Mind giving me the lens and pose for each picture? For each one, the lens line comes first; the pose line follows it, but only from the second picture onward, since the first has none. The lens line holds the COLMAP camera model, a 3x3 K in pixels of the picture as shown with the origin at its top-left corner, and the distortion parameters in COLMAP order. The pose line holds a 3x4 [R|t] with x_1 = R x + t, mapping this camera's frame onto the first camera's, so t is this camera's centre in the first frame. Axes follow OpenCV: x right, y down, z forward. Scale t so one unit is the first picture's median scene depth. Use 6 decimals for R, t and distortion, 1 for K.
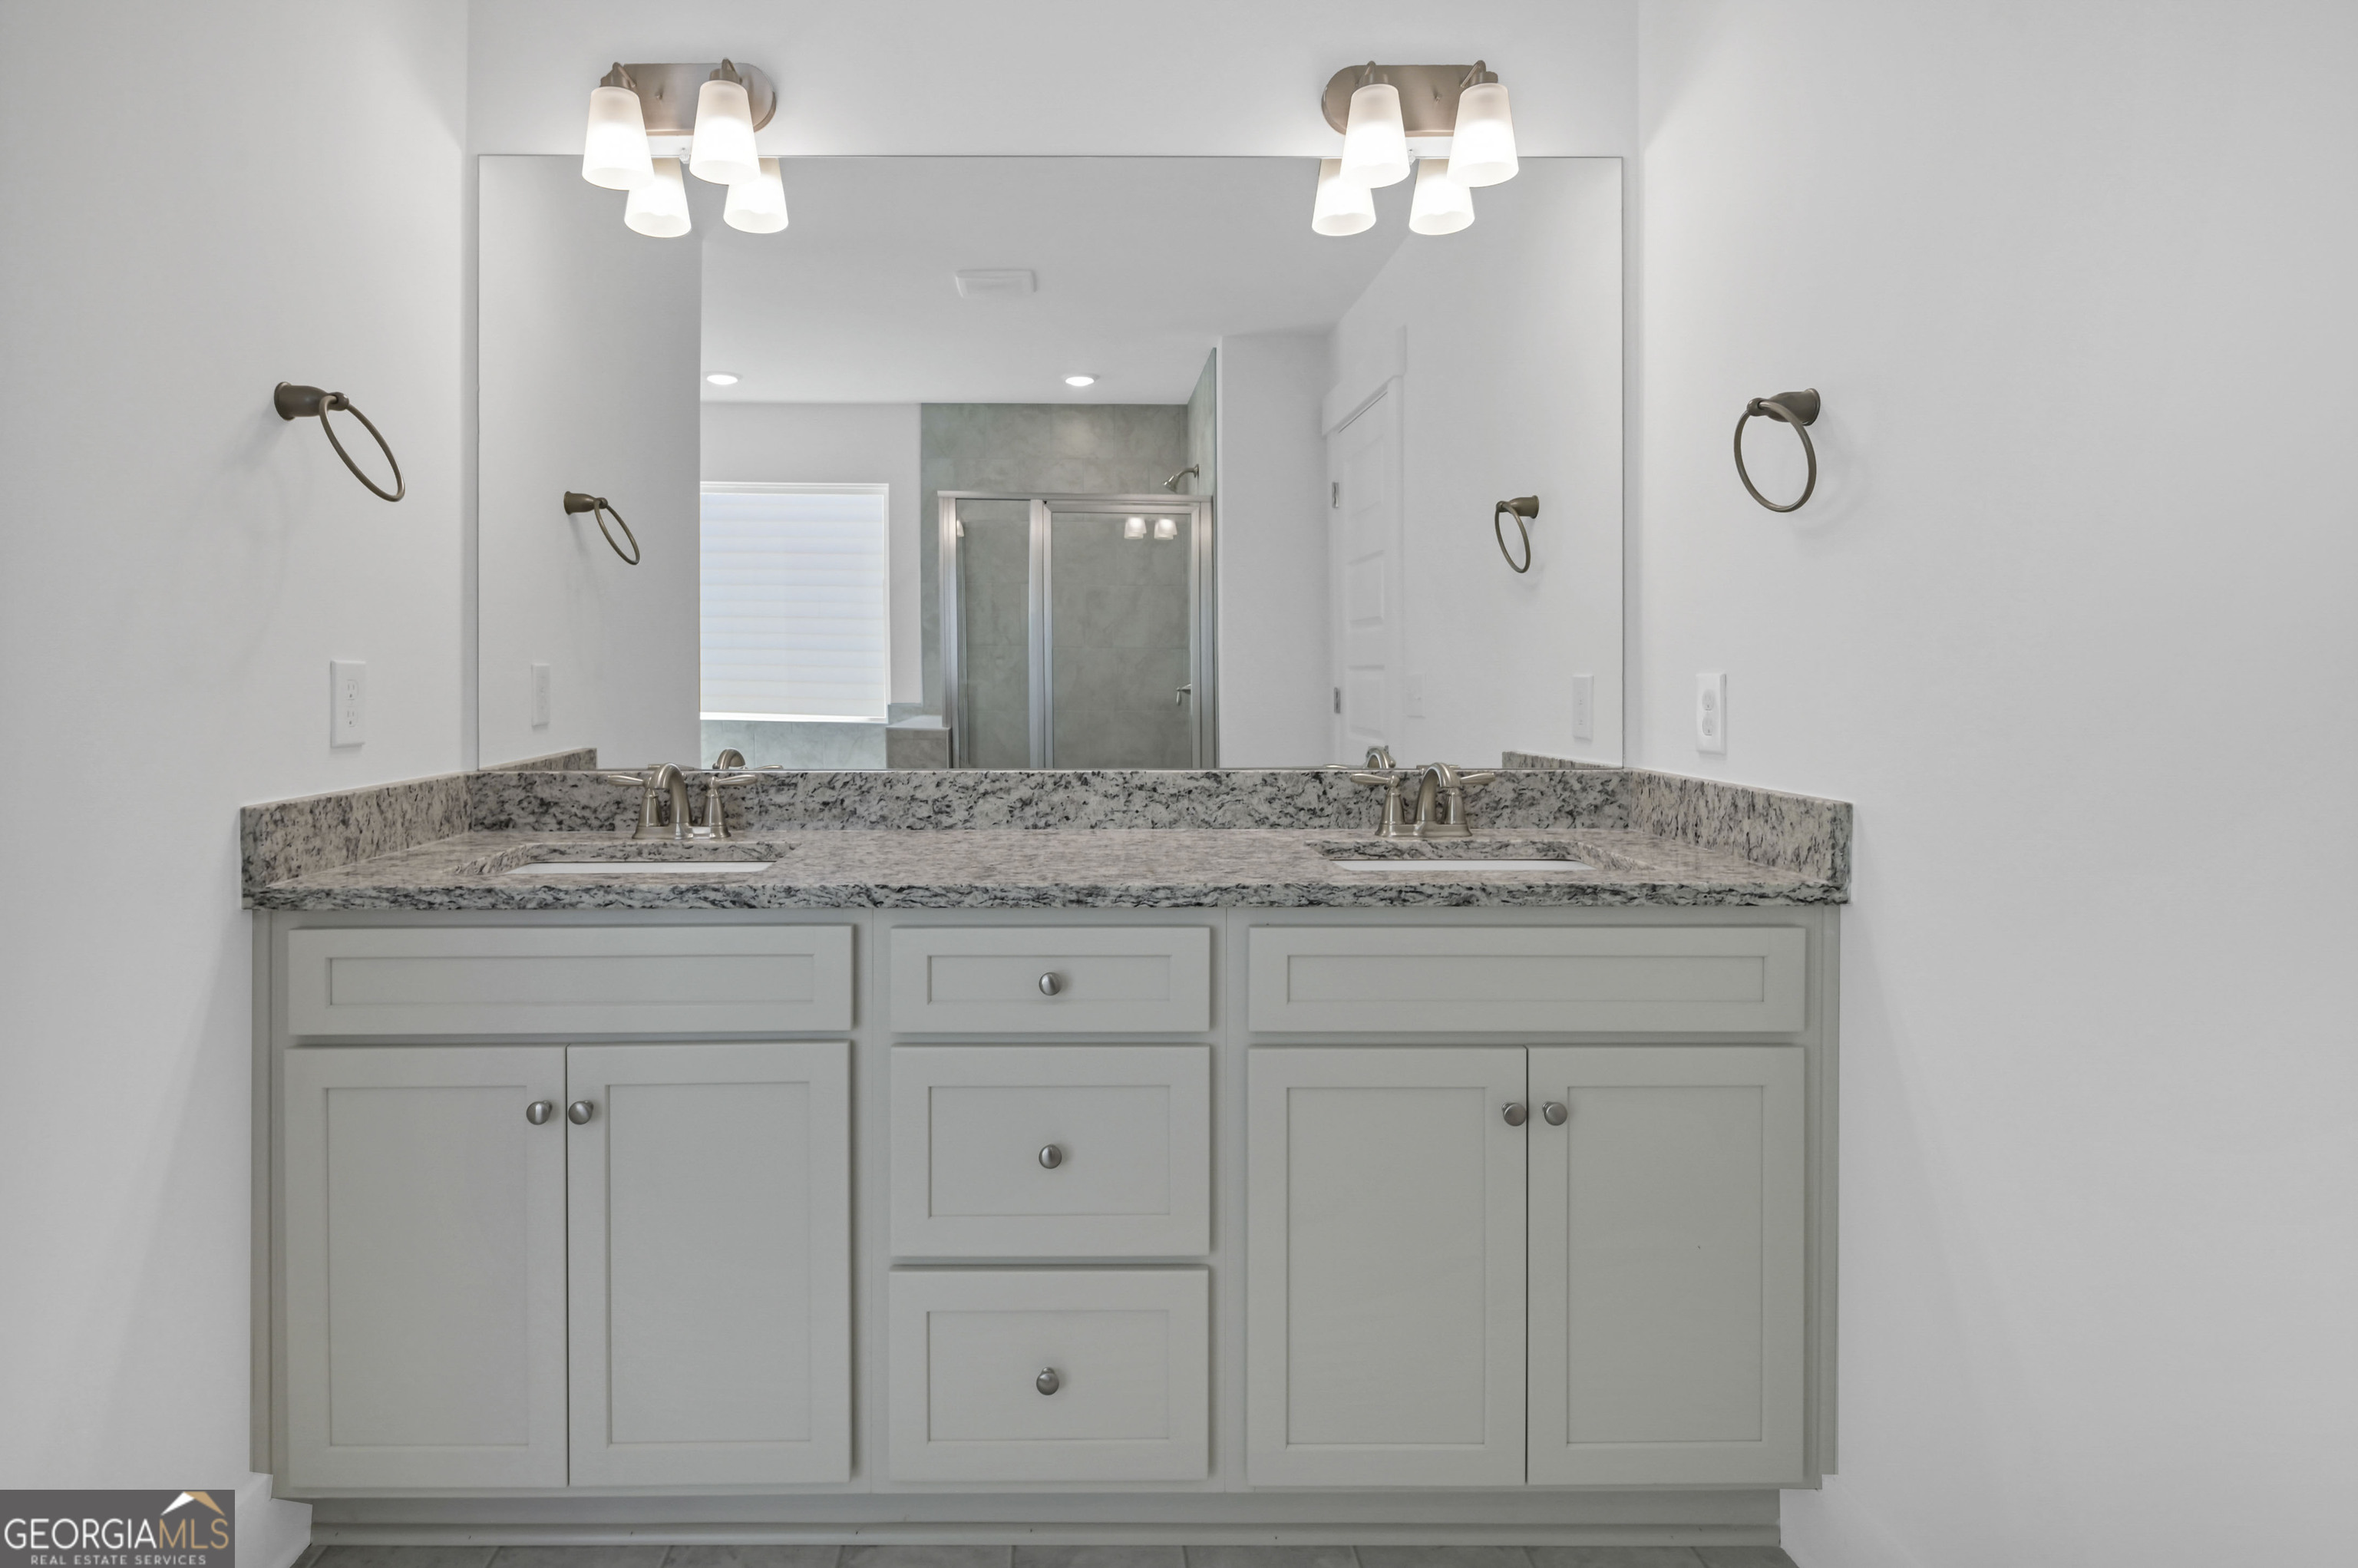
lens RADIAL K [[1192.2, 0, 1145.7], [0, 1192.2, 687.9], [0, 0, 1]] dist [0.005371, -0.008440]
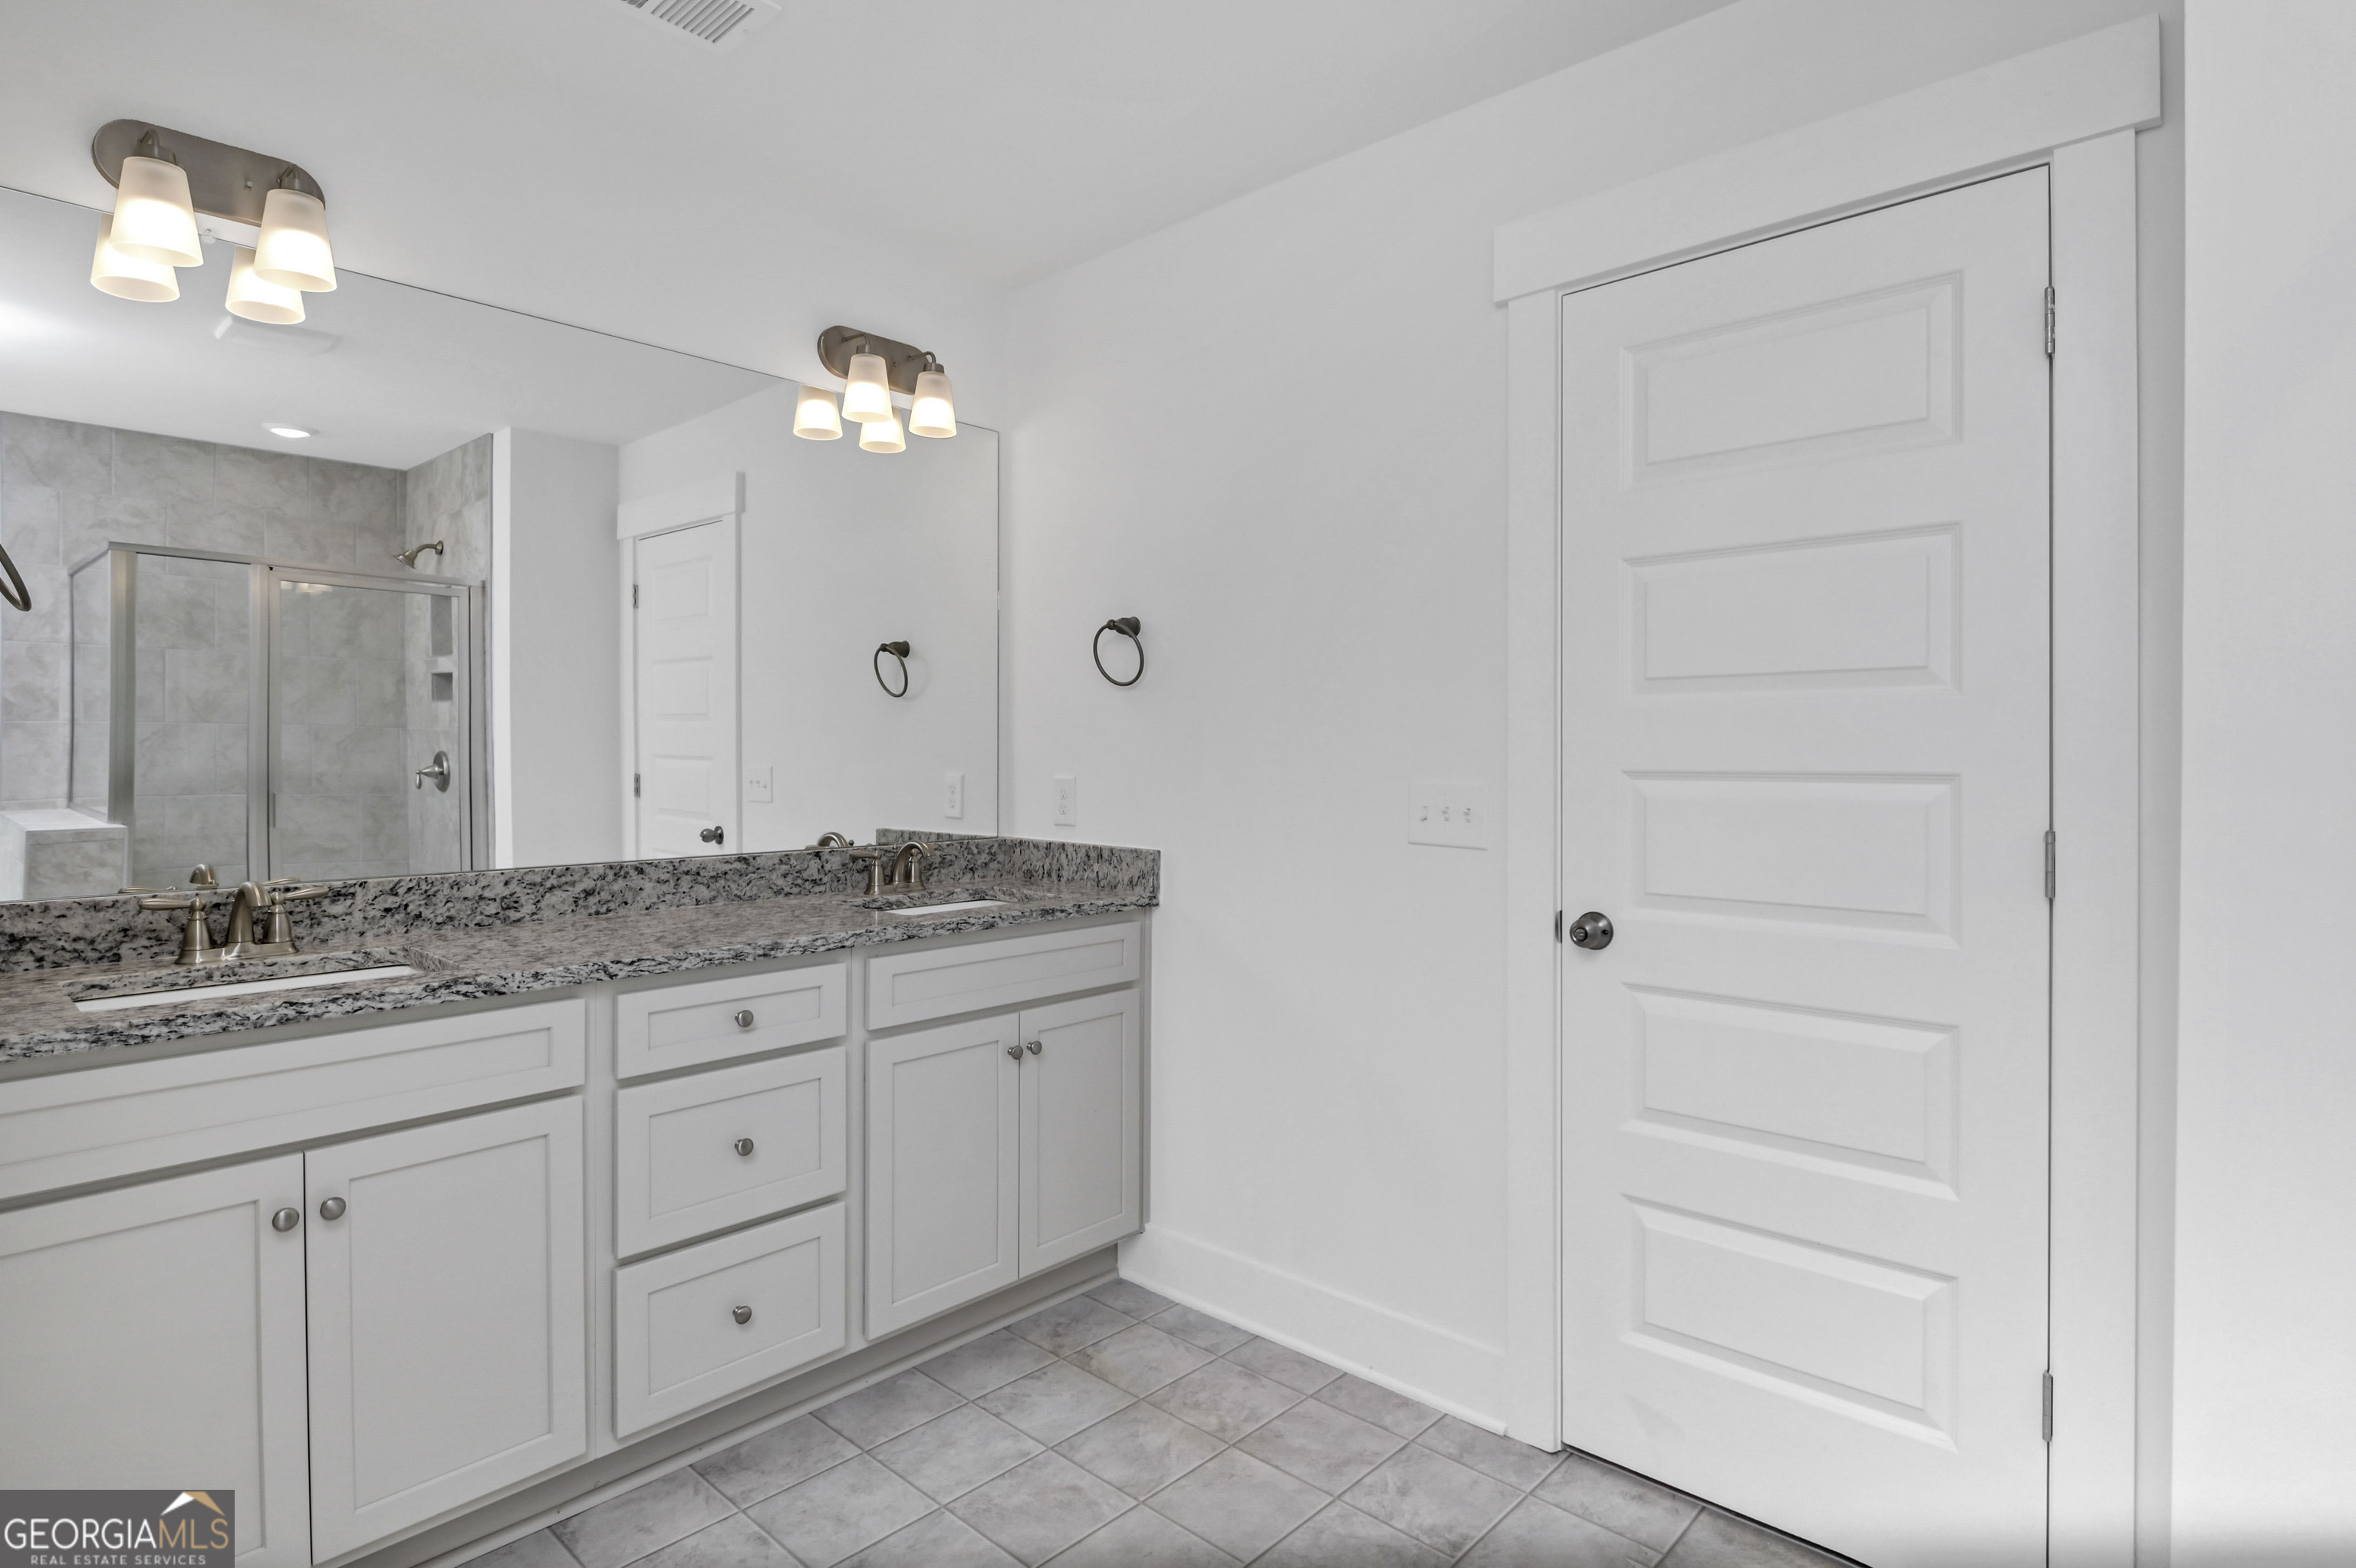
lens RADIAL K [[1191.1, 0, 1186.1], [0, 1191.1, 770.1], [0, 0, 1]] dist [0.005371, -0.008440]
pose [[0.688067, -0.009644, 0.725584, -0.561882], [0.000359, 0.999916, 0.012950, -0.039266], [-0.725648, -0.008650, 0.688012, -0.224207]]
